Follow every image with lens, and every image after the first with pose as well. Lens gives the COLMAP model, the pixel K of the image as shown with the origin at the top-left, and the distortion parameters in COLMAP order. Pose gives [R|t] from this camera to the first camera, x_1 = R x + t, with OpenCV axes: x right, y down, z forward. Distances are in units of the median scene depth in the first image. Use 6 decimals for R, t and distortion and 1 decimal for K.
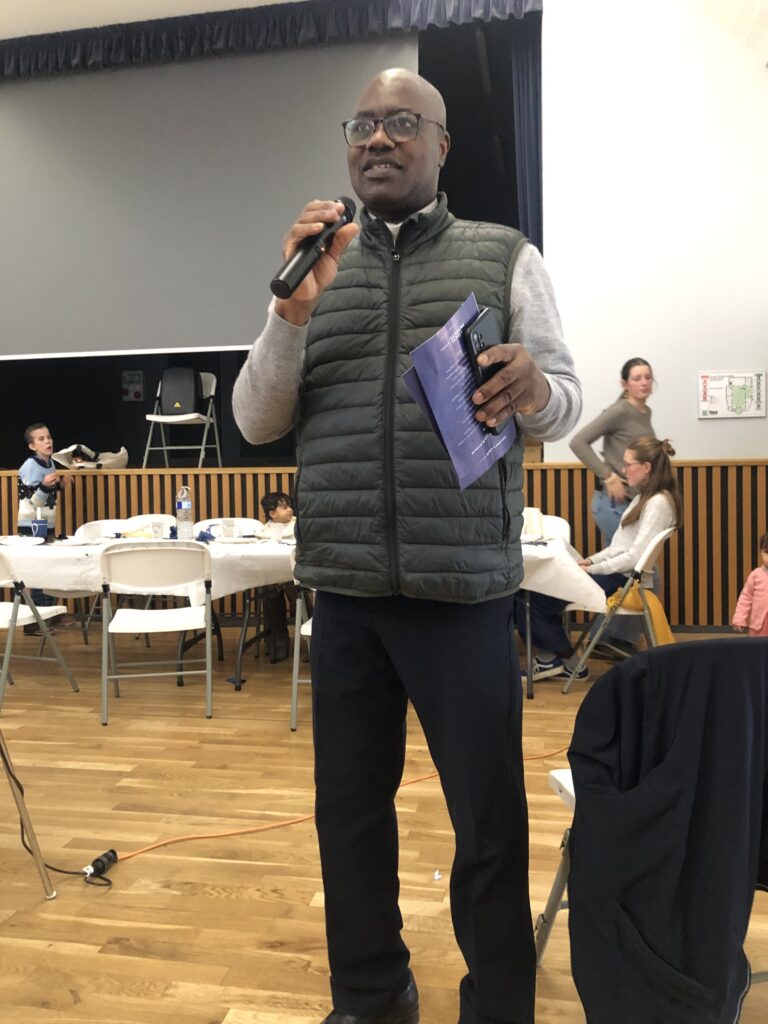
lens RADIAL K [[843.7, 0, 390.5], [0, 843.7, 495.9], [0, 0, 1]] dist [0.025570, -0.029824]
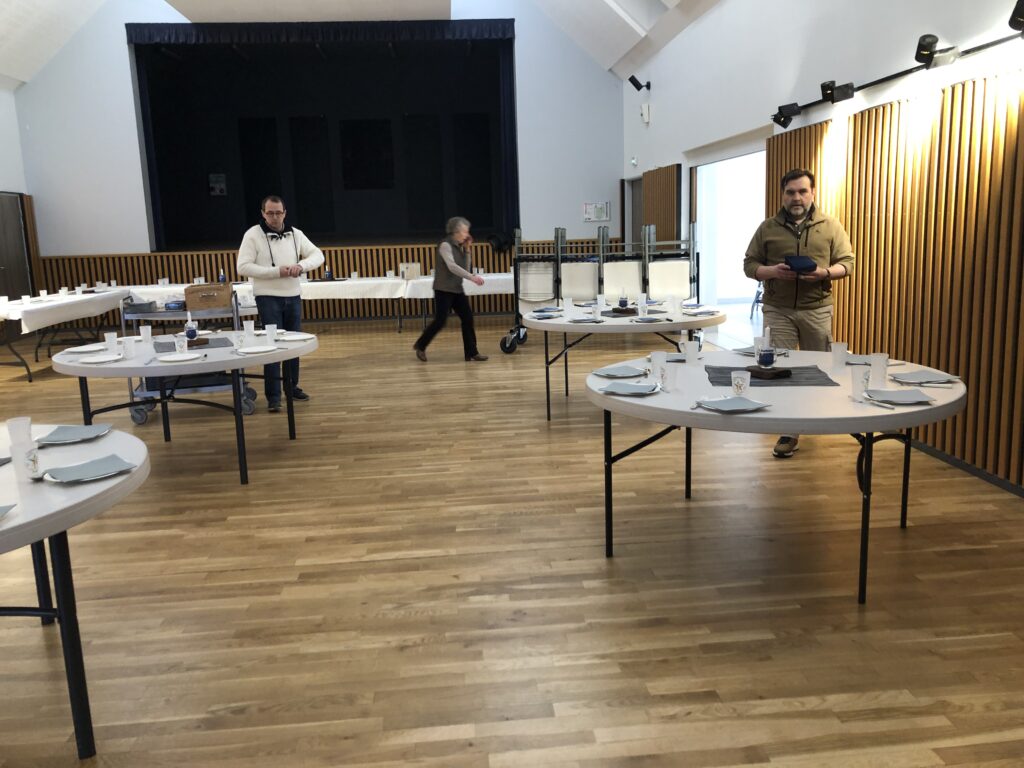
lens RADIAL K [[843.7, 0, 523.0], [0, 843.7, 375.1], [0, 0, 1]] dist [0.025570, -0.029824]
pose [[0.962746, -0.068495, 0.261589, -0.438882], [0.029020, 0.987971, 0.151889, -0.026367], [-0.268846, -0.138639, 0.953153, -1.241431]]
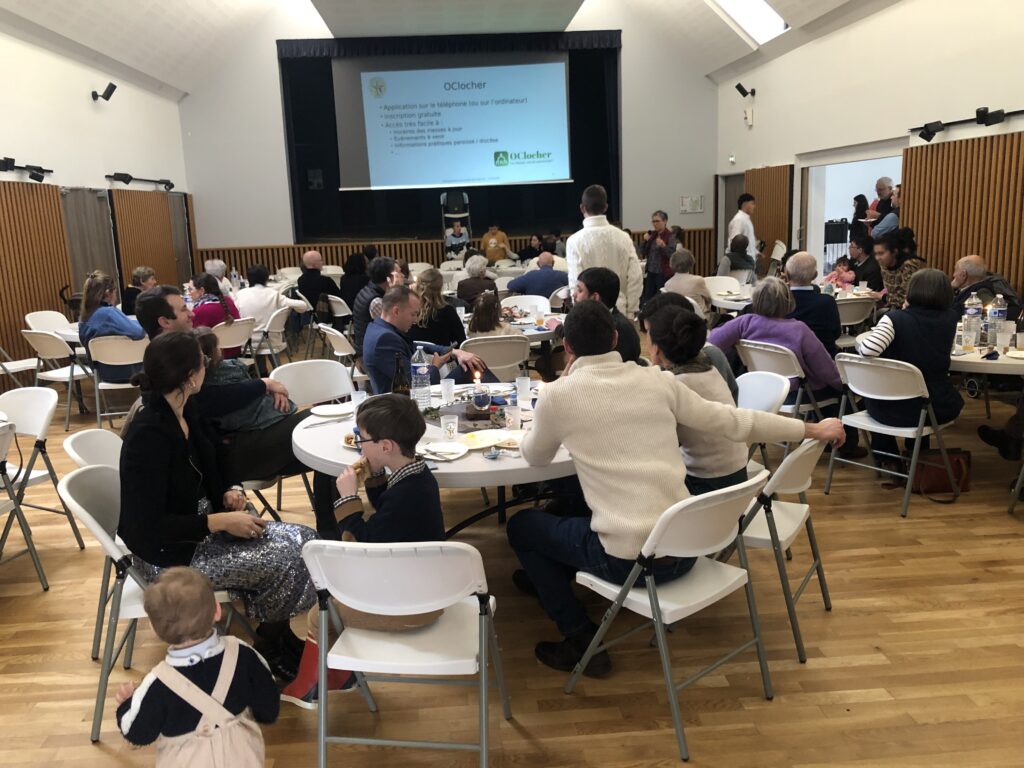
lens RADIAL K [[843.7, 0, 502.9], [0, 843.7, 386.6], [0, 0, 1]] dist [0.025570, -0.029824]
pose [[0.967392, -0.079942, 0.240336, -0.815058], [0.035806, 0.982519, 0.182684, -0.057072], [-0.250739, -0.168122, 0.953344, -1.415583]]
